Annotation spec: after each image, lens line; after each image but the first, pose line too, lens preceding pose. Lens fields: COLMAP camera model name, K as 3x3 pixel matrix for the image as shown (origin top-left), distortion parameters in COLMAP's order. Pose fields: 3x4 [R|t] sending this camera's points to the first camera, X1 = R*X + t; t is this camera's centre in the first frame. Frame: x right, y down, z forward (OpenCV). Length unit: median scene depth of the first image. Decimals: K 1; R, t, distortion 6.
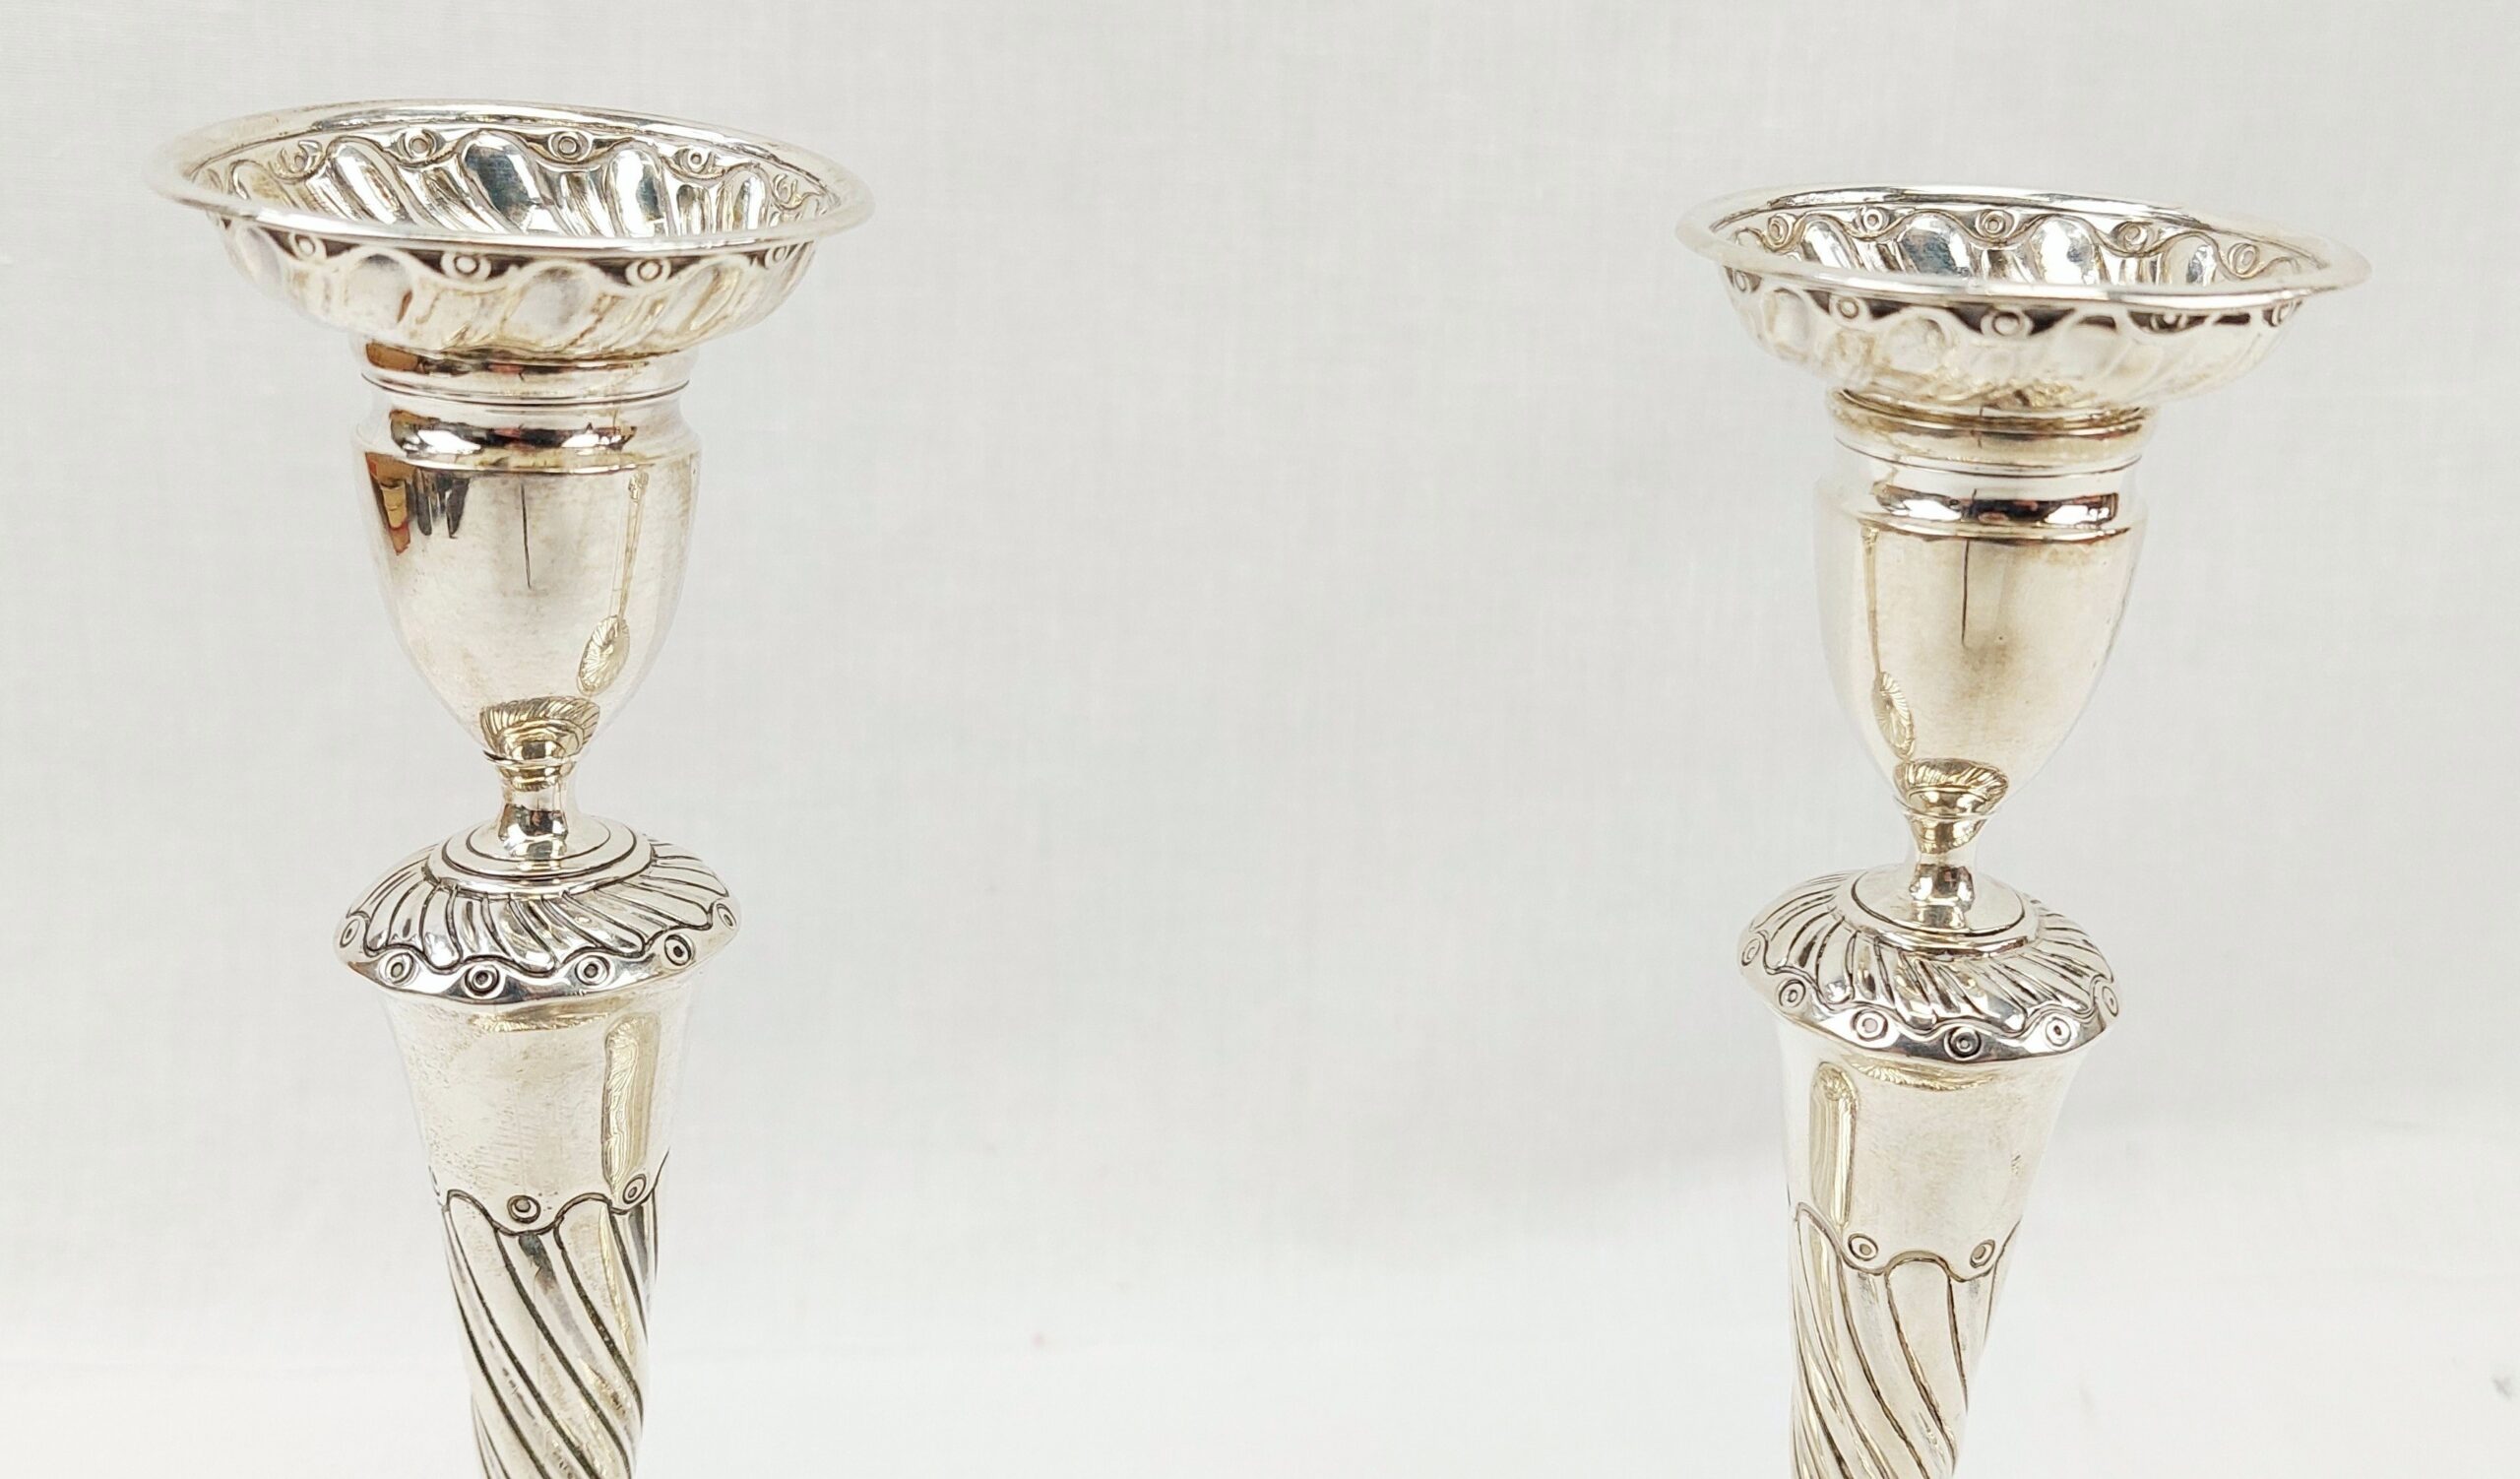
lens RADIAL K [[1968.7, 0, 1260.0], [0, 1968.7, 739.5], [0, 0, 1]] dist [-0.003156, -0.001467]
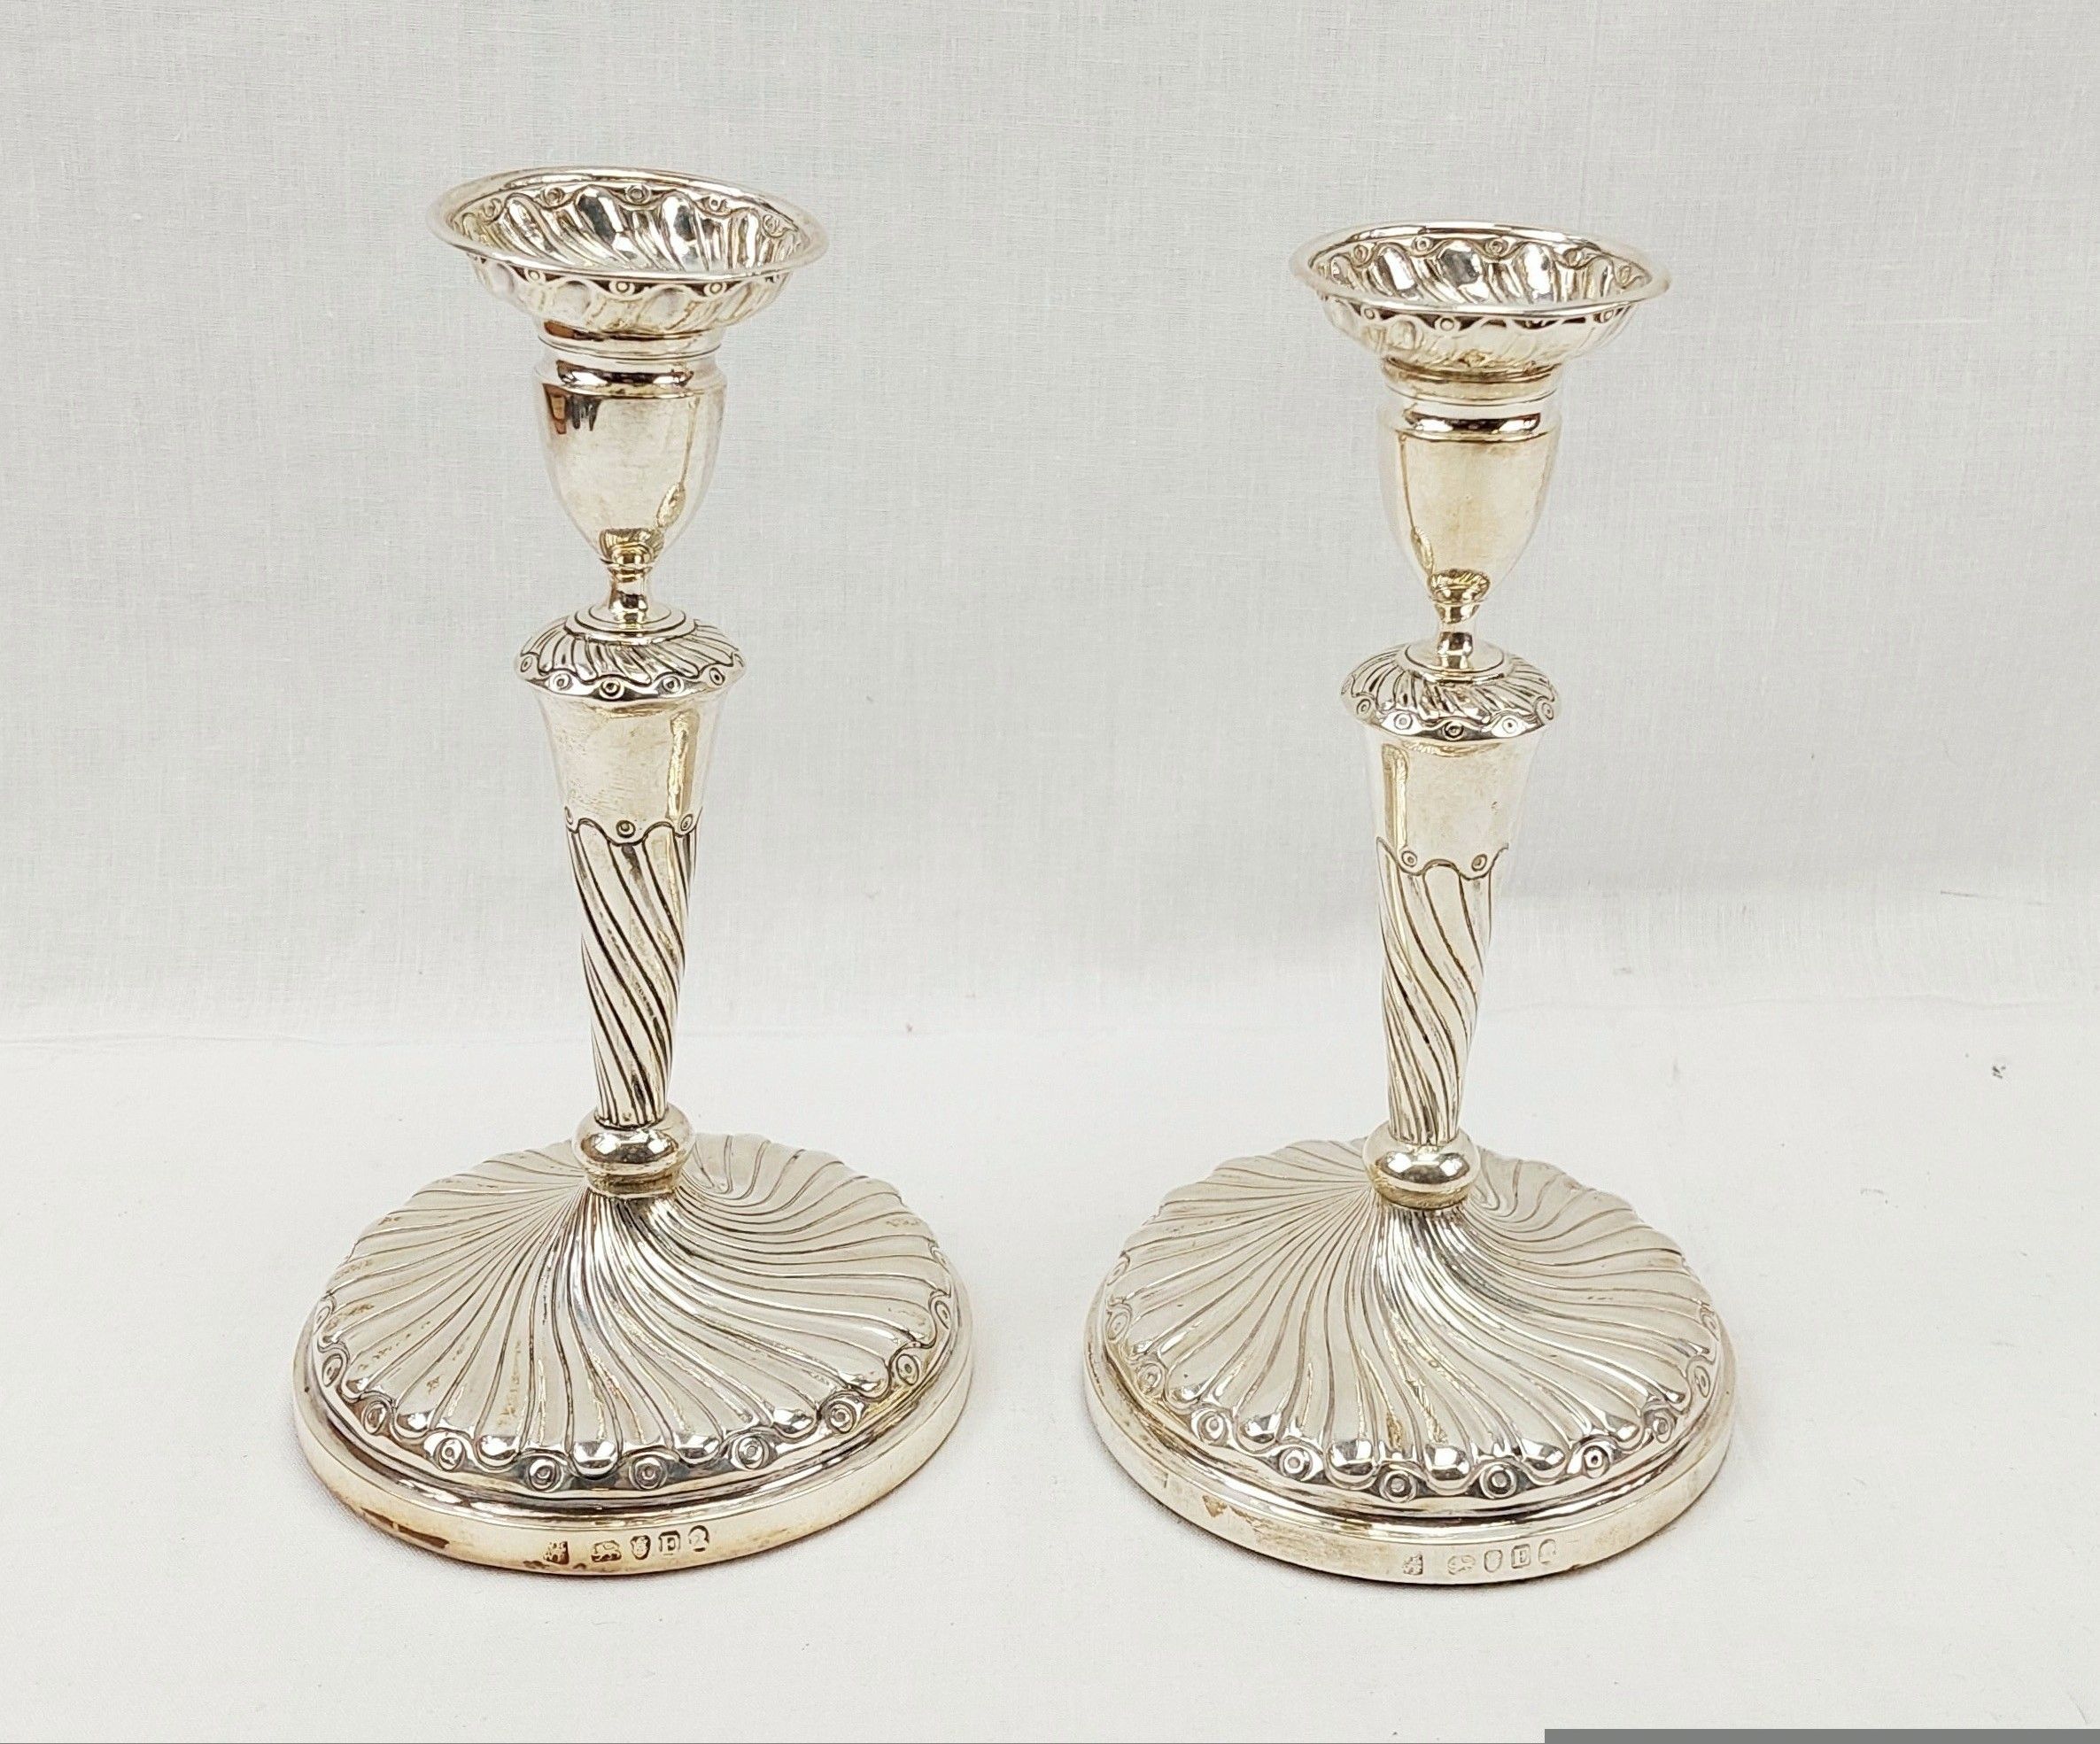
lens RADIAL K [[2408.5, 0, 1199.6], [0, 2408.5, 868.3], [0, 0, 1]] dist [0.154530, -0.572410]
pose [[0.999485, -0.000266, 0.032095, 0.059403], [-0.002354, 0.996665, 0.081573, 0.100222], [-0.032009, -0.081607, 0.996150, -1.142589]]
